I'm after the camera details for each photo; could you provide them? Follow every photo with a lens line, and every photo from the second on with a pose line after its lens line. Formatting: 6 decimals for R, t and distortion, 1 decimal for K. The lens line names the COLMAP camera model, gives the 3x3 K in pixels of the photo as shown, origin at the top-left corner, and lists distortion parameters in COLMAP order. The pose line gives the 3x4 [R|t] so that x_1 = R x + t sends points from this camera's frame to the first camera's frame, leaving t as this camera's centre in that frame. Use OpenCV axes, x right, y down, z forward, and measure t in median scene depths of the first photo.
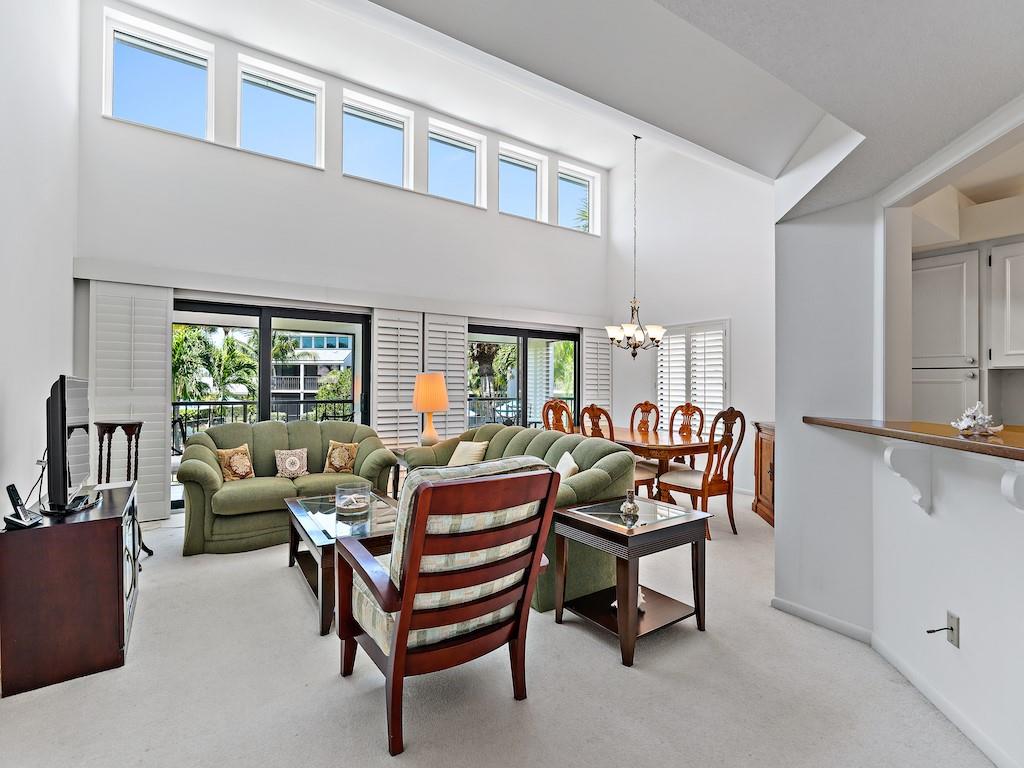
lens RADIAL K [[497.8, 0, 512.0], [0, 497.8, 384.0], [0, 0, 1]] dist [-0.000498, -0.000108]
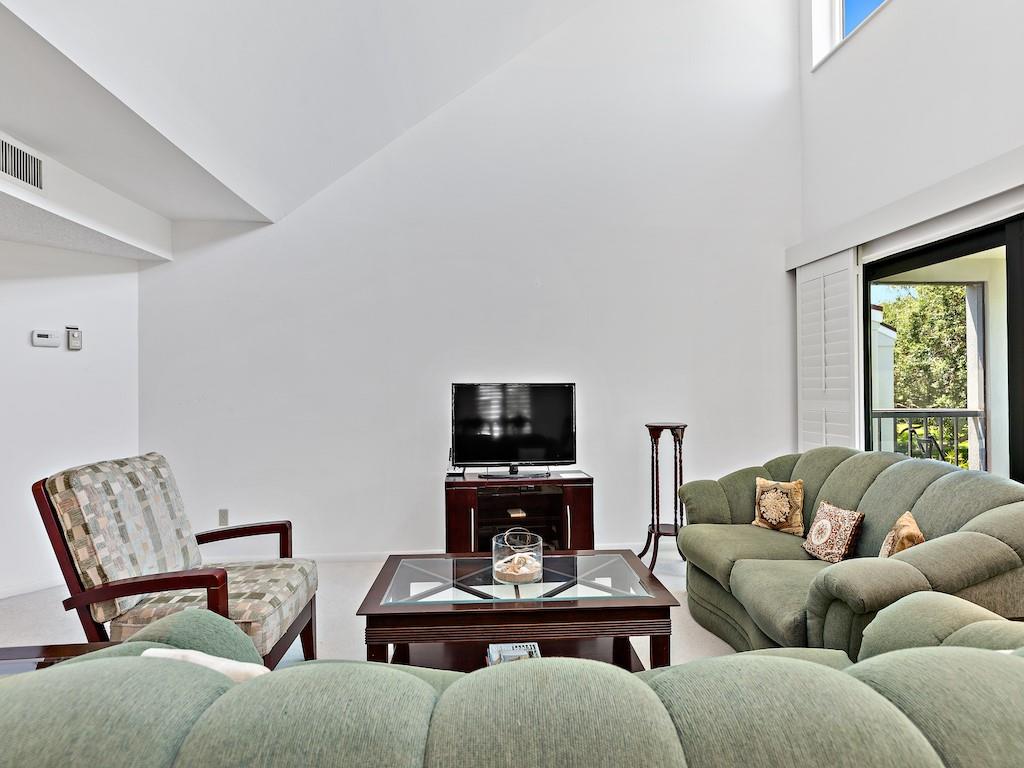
lens RADIAL K [[526.2, 0, 512.0], [0, 526.2, 384.0], [0, 0, 1]] dist [-0.002699, -0.000795]
pose [[-0.510317, -0.005425, -0.859969, 0.227537], [0.015725, 0.999754, -0.015638, 0.005693], [0.859843, -0.021503, -0.510106, 1.074941]]
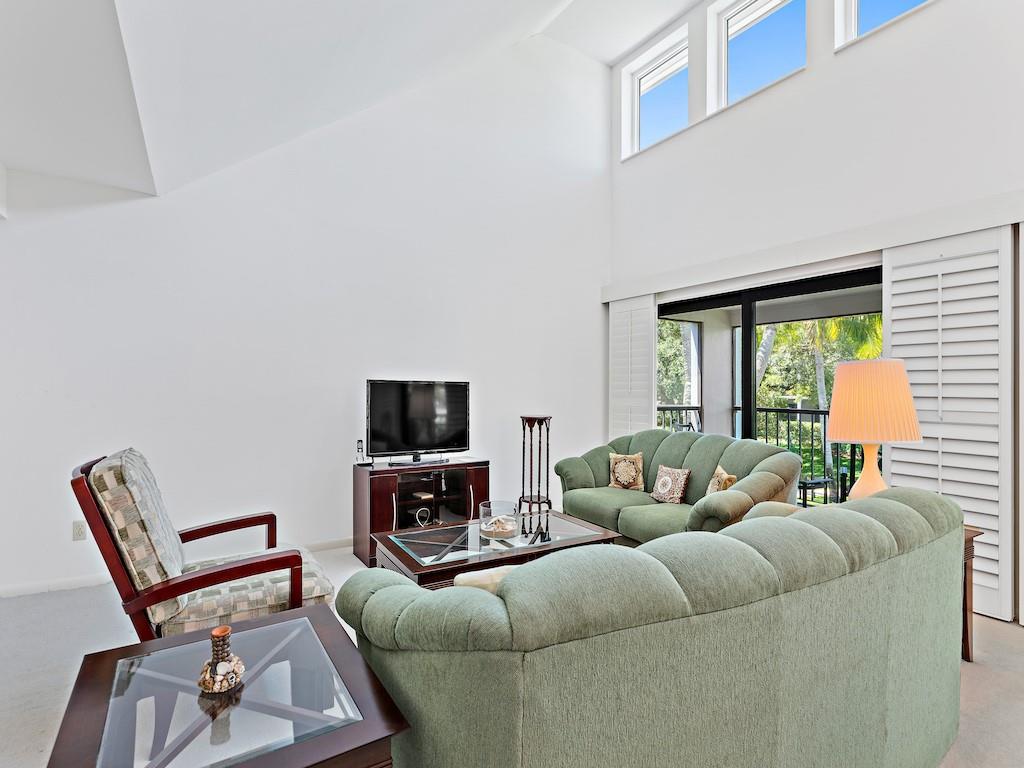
lens RADIAL K [[516.6, 0, 512.9], [0, 516.6, 371.0], [0, 0, 1]] dist [0.001236, 0.000496]
pose [[-0.038934, -0.034913, -0.998632, 0.439644], [-0.001590, 0.999390, -0.034877, 0.006101], [0.999241, 0.000230, -0.038965, 0.840630]]
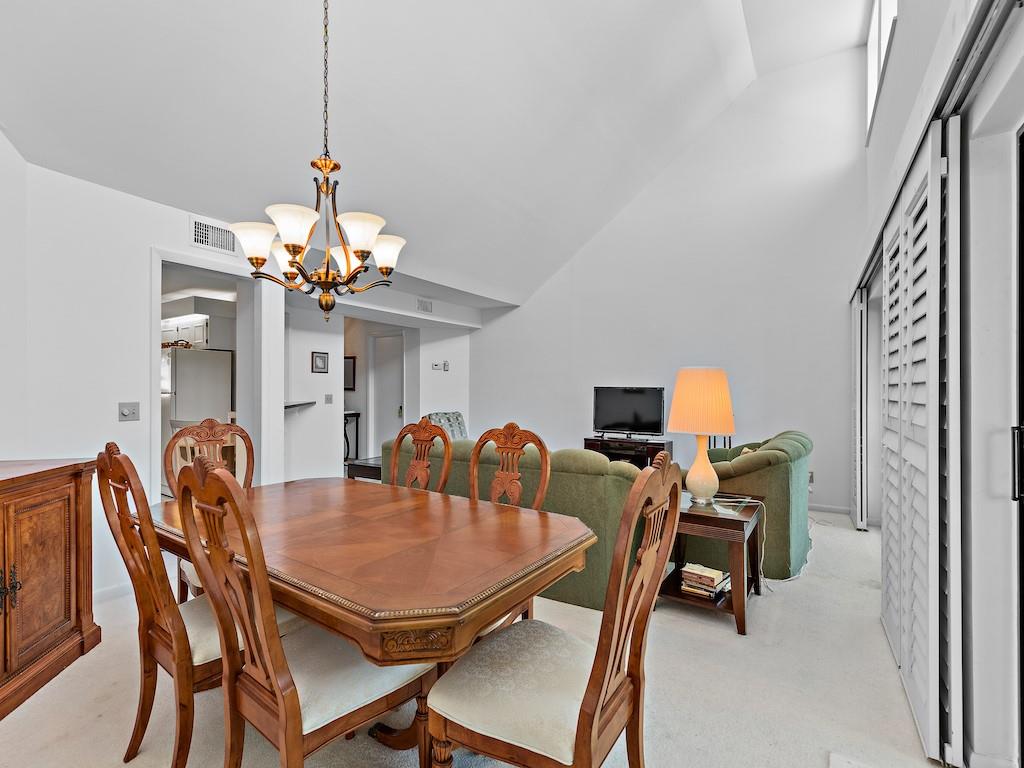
lens RADIAL K [[466.6, 0, 503.3], [0, 466.6, 389.6], [0, 0, 1]] dist [0.004074, 0.000626]
pose [[-0.926161, -0.003745, -0.377109, 0.327731], [-0.001808, 0.999983, -0.005489, 0.007029], [0.377123, -0.004402, -0.926153, 1.760584]]
